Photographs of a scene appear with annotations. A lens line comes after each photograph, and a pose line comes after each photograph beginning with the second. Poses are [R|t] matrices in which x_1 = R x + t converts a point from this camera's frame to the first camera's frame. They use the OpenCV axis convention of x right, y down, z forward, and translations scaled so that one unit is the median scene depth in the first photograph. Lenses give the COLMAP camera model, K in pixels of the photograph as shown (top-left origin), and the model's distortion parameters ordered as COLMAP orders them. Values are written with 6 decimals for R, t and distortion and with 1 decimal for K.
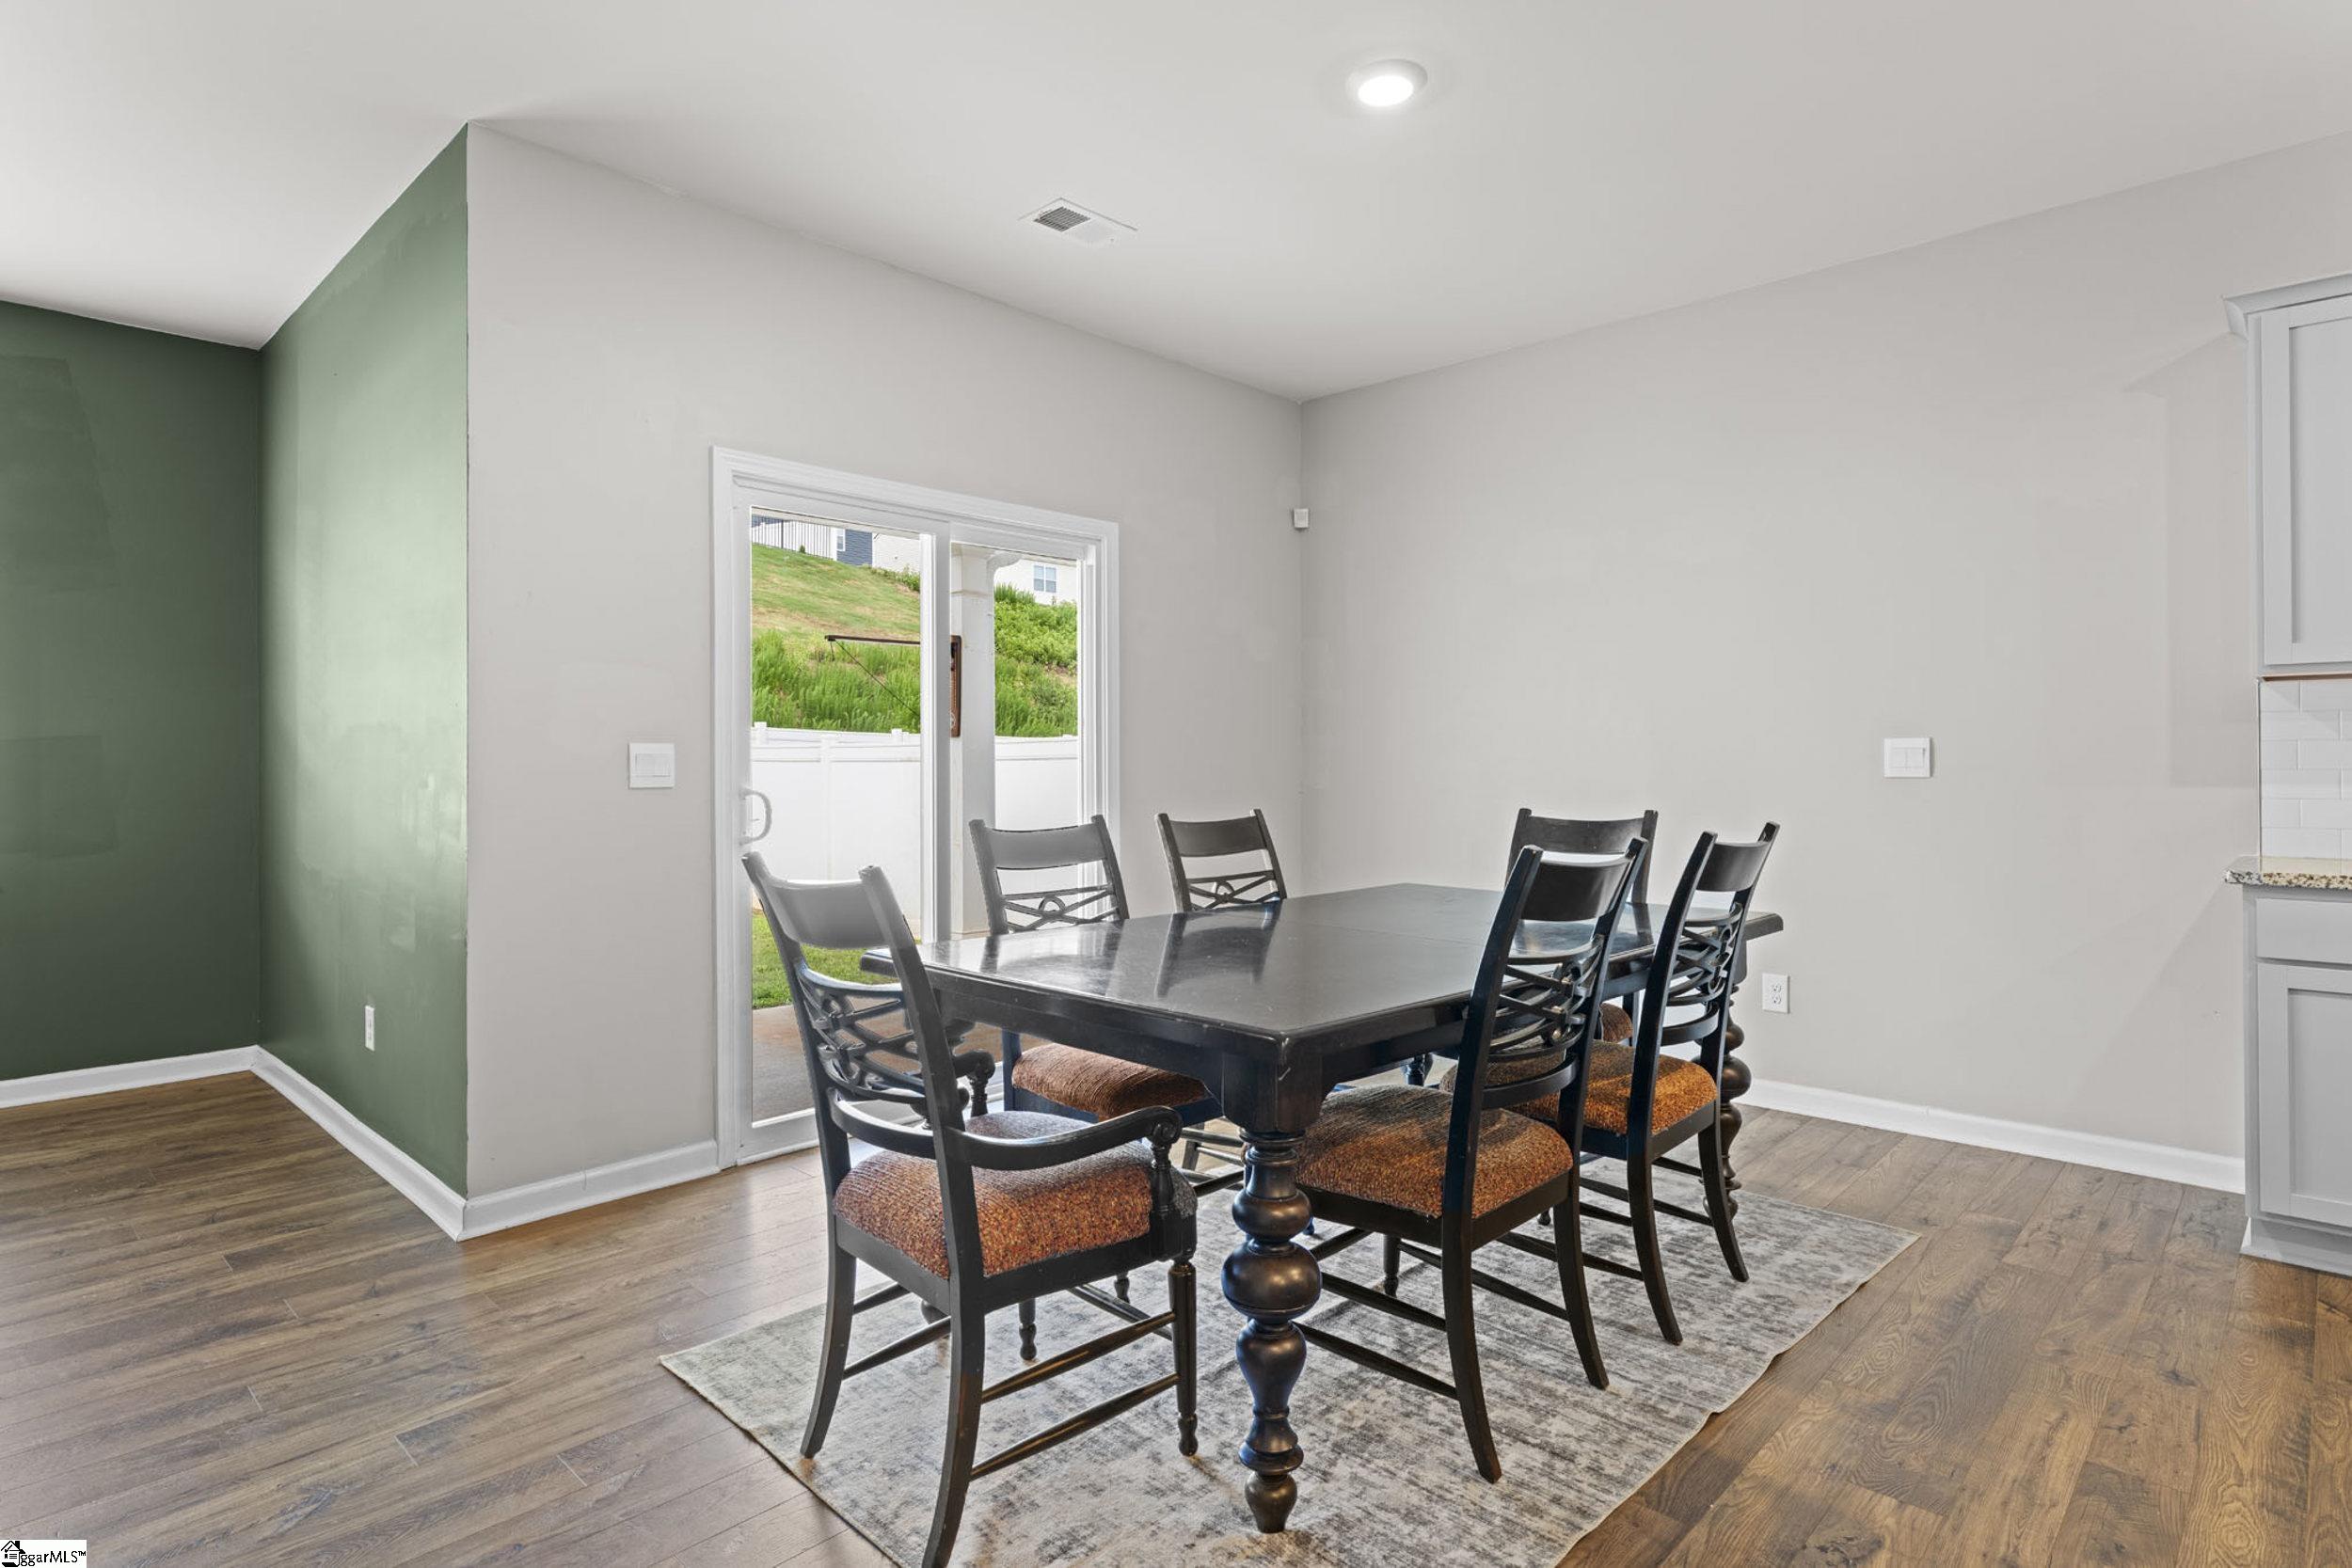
lens RADIAL K [[1229.5, 0, 1172.2], [0, 1229.5, 757.6], [0, 0, 1]] dist [-0.000199, 0.000632]
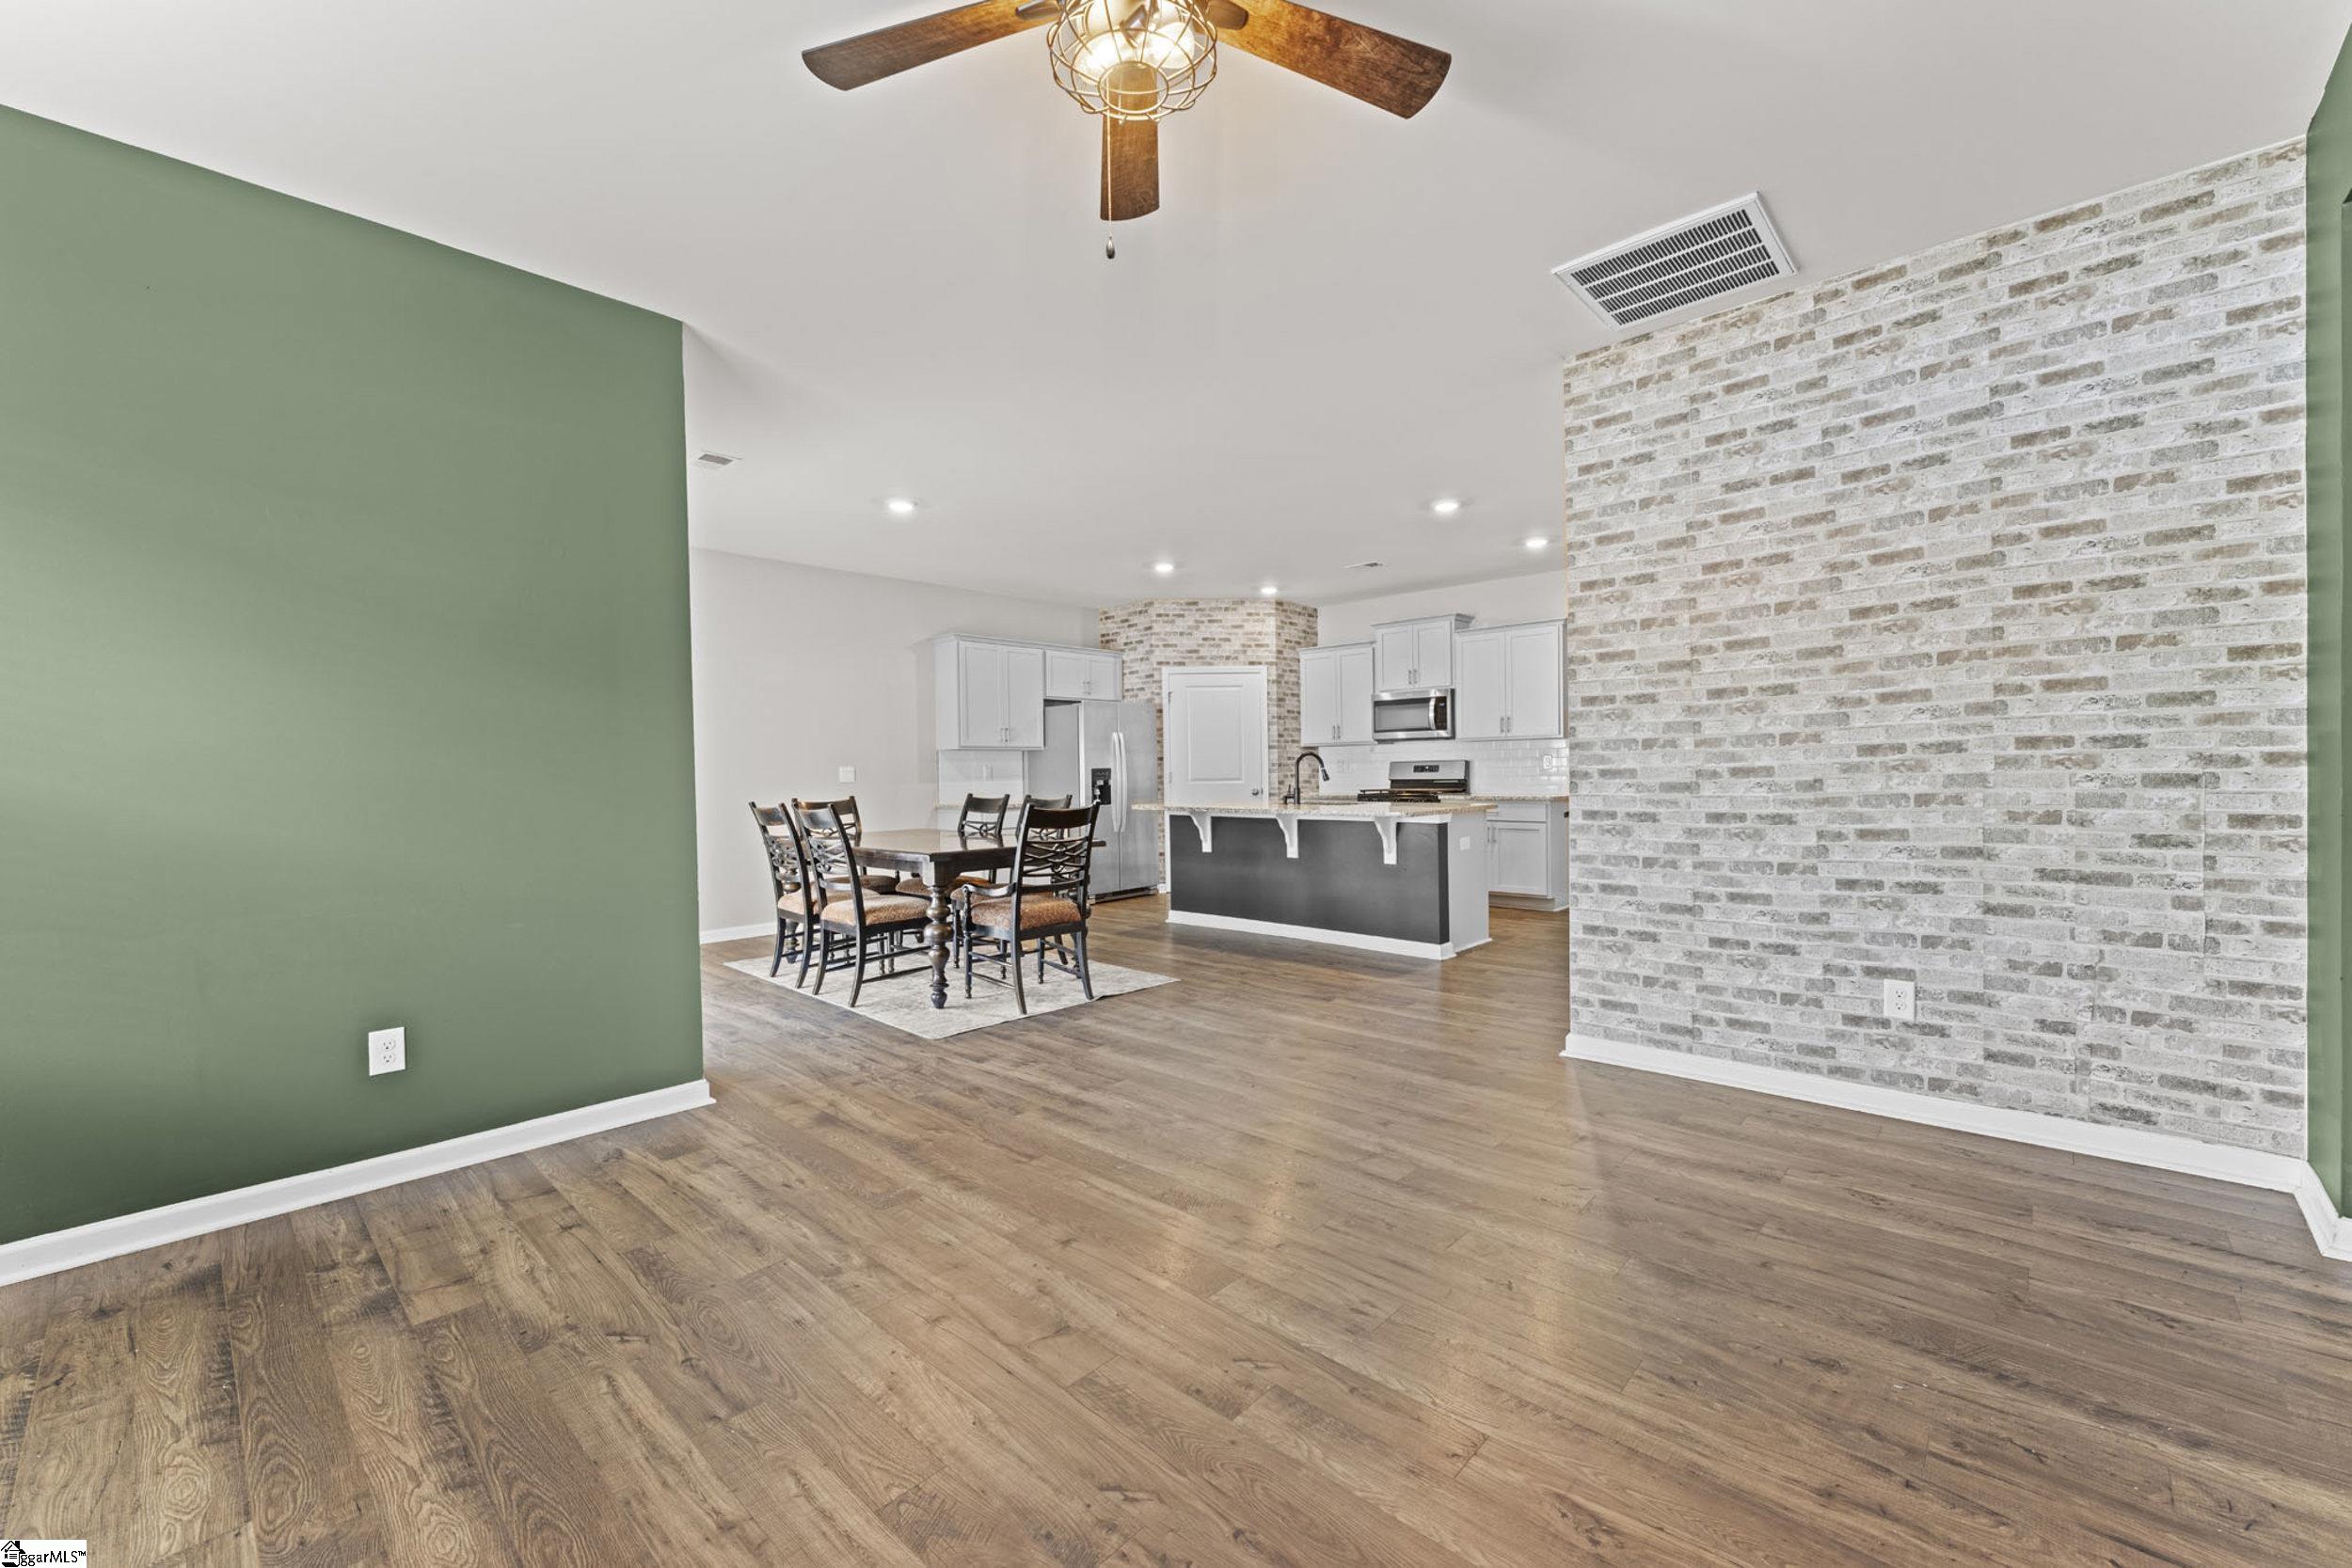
lens RADIAL K [[940.2, 0, 1169.2], [0, 940.2, 780.8], [0, 0, 1]] dist [-0.000570, -0.000272]
pose [[-0.012084, -0.006504, 0.999906, -1.580451], [0.011375, 0.999913, 0.006642, 0.008903], [-0.999862, 0.011454, -0.012009, 0.436034]]
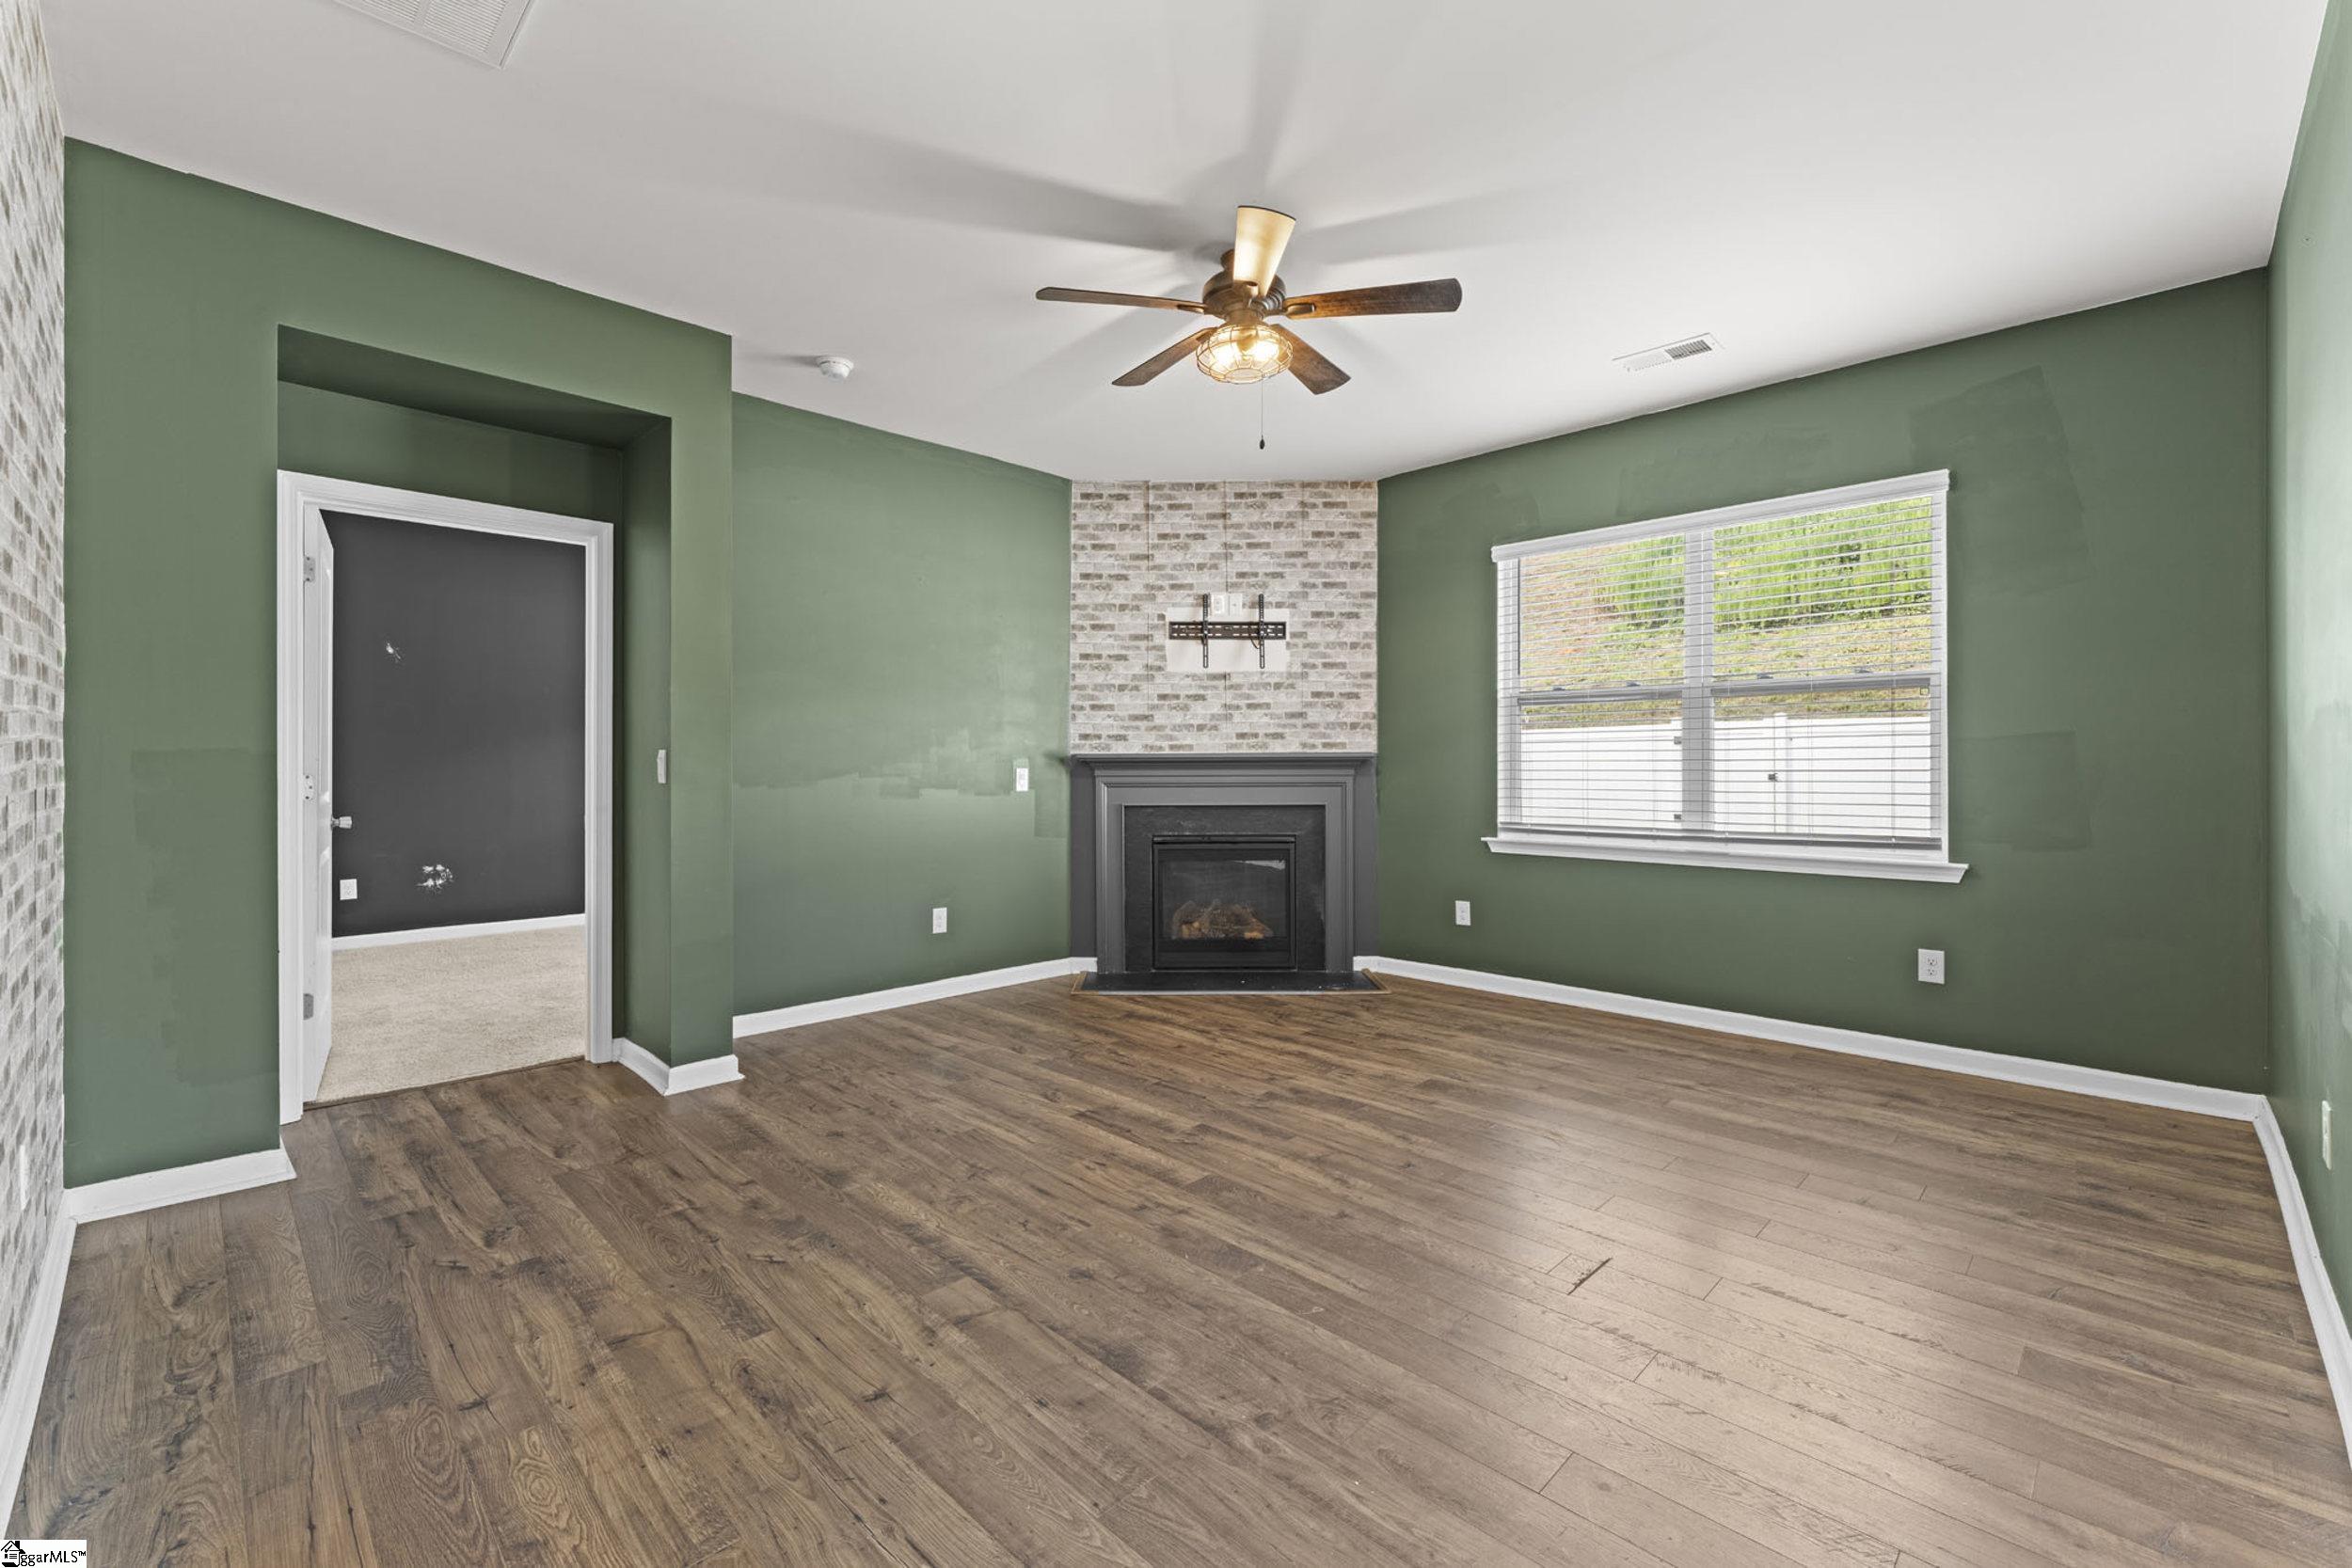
lens RADIAL K [[985.9, 0, 1168.7], [0, 985.9, 768.6], [0, 0, 1]] dist [-0.001095, -0.000210]
pose [[-0.024159, 0.007304, -0.999681, -0.081206], [0.005760, 0.999958, 0.007167, 0.001689], [0.999692, -0.005585, -0.024201, 0.392544]]
